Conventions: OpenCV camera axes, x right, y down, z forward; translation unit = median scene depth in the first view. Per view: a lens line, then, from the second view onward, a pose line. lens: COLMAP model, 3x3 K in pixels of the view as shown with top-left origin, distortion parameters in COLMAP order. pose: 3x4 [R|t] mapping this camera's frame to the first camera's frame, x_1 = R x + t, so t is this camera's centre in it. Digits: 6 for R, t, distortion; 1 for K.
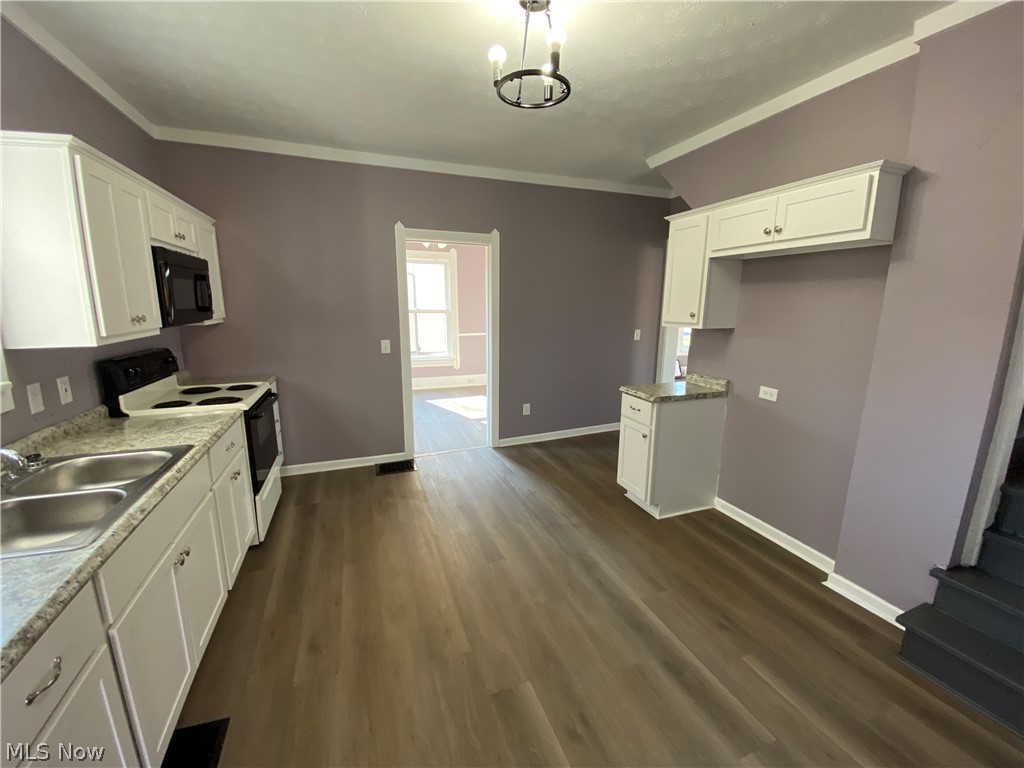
lens RADIAL K [[417.6, 0, 512.8], [0, 417.6, 385.3], [0, 0, 1]] dist [-0.000264, -0.001768]
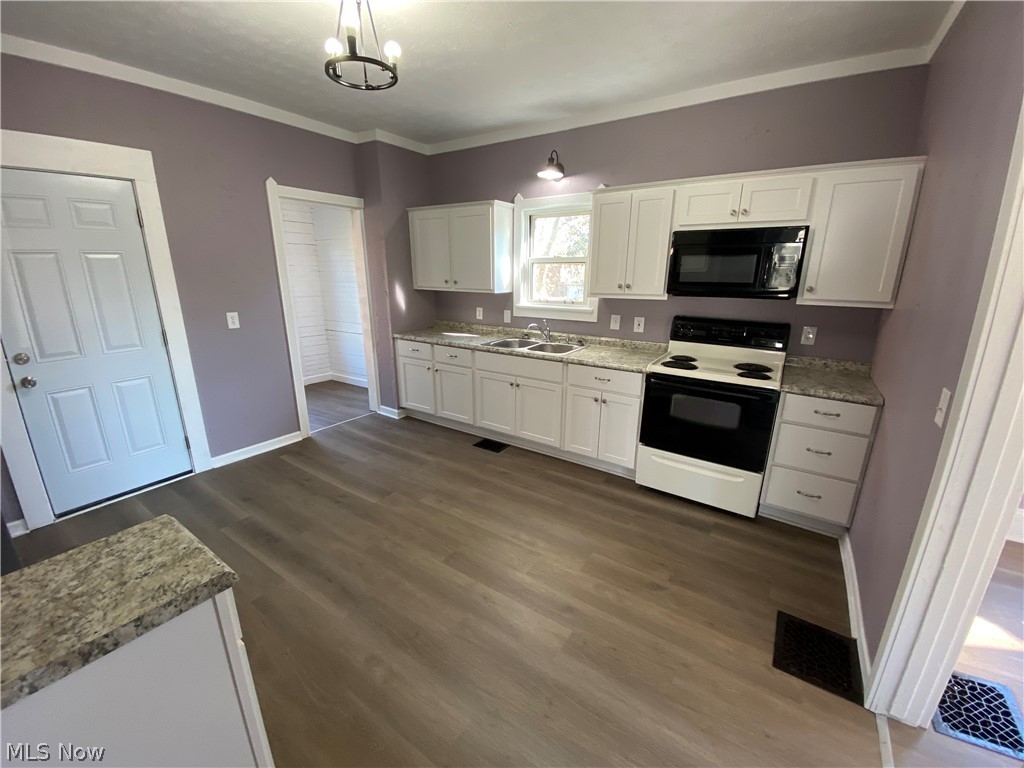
lens RADIAL K [[417.6, 0, 518.2], [0, 417.6, 382.4], [0, 0, 1]] dist [-0.000264, -0.001768]
pose [[-0.818492, 0.141121, -0.556917, 0.363101], [-0.120197, 0.905848, 0.406191, -0.403956], [0.561804, 0.399404, -0.724467, 1.961719]]
